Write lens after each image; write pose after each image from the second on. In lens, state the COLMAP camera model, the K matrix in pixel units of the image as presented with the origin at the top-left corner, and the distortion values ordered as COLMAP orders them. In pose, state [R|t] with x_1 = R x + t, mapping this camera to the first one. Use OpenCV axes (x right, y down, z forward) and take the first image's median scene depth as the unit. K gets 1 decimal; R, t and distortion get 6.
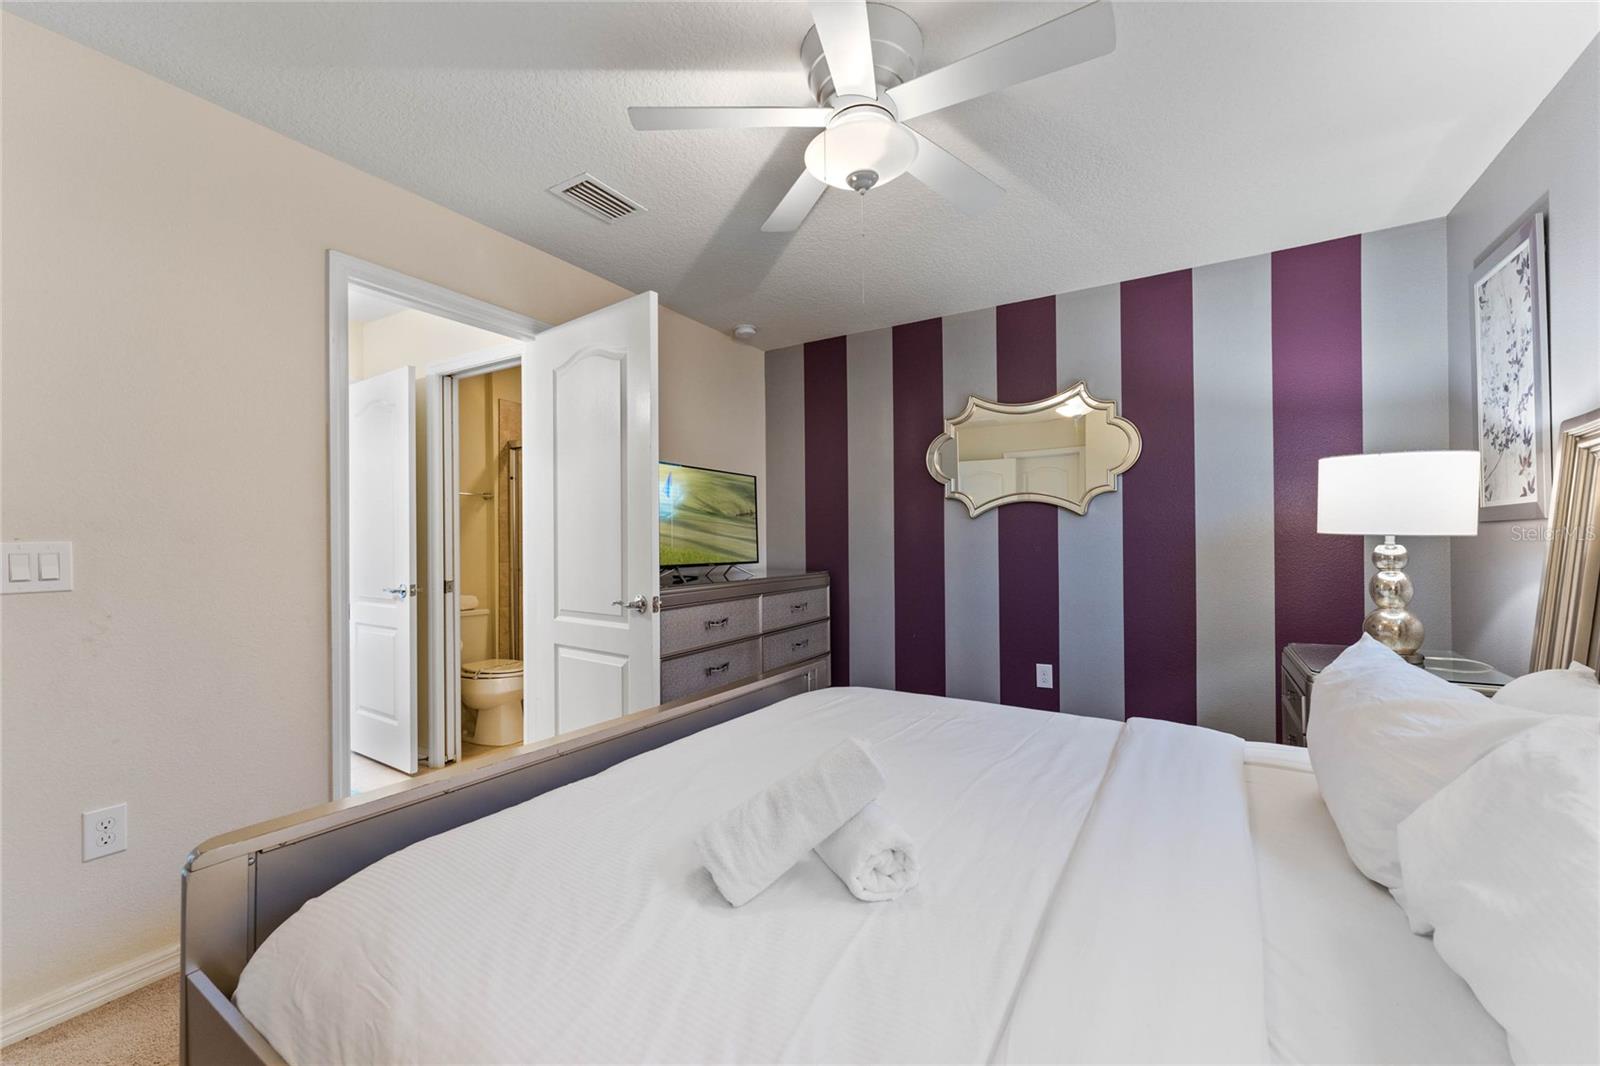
lens RADIAL K [[634.6, 0, 794.3], [0, 634.6, 537.4], [0, 0, 1]] dist [0.002453, 0.000267]
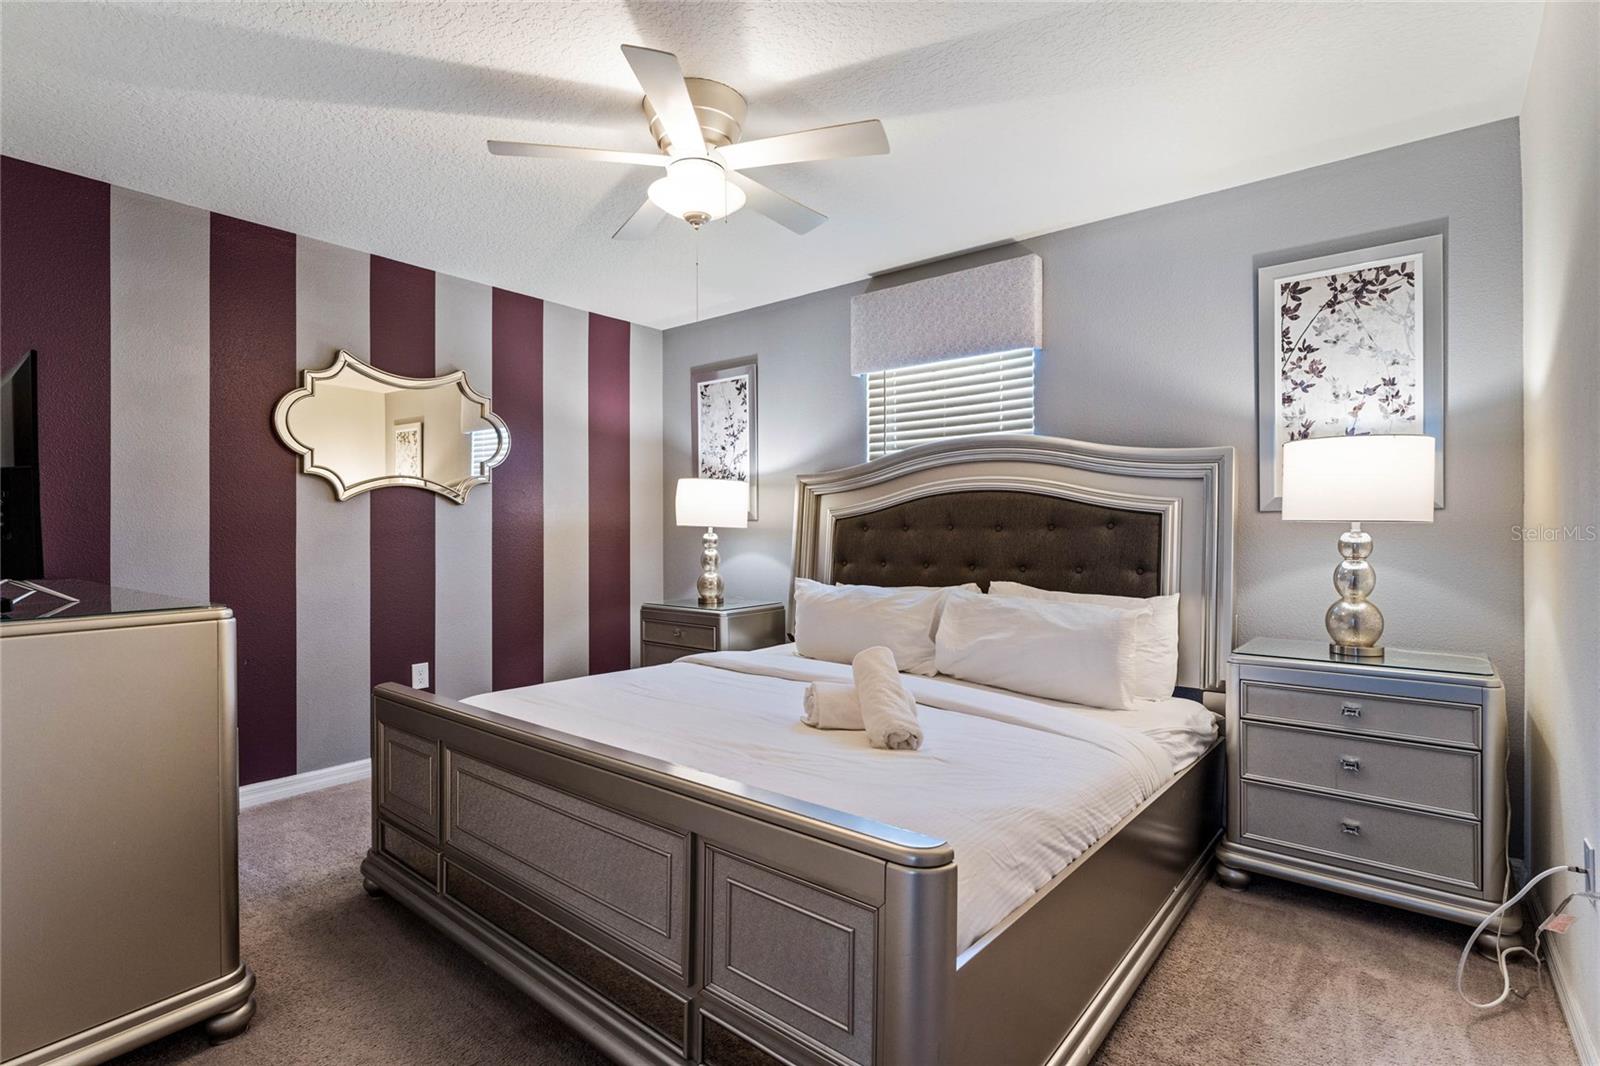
lens RADIAL K [[737.6, 0, 799.0], [0, 737.6, 540.0], [0, 0, 1]] dist [-0.018676, 0.000013]
pose [[0.131834, -0.007597, 0.991243, -0.691095], [-0.006263, 0.999944, 0.008496, 0.007927], [-0.991252, -0.007328, 0.131779, 0.362862]]
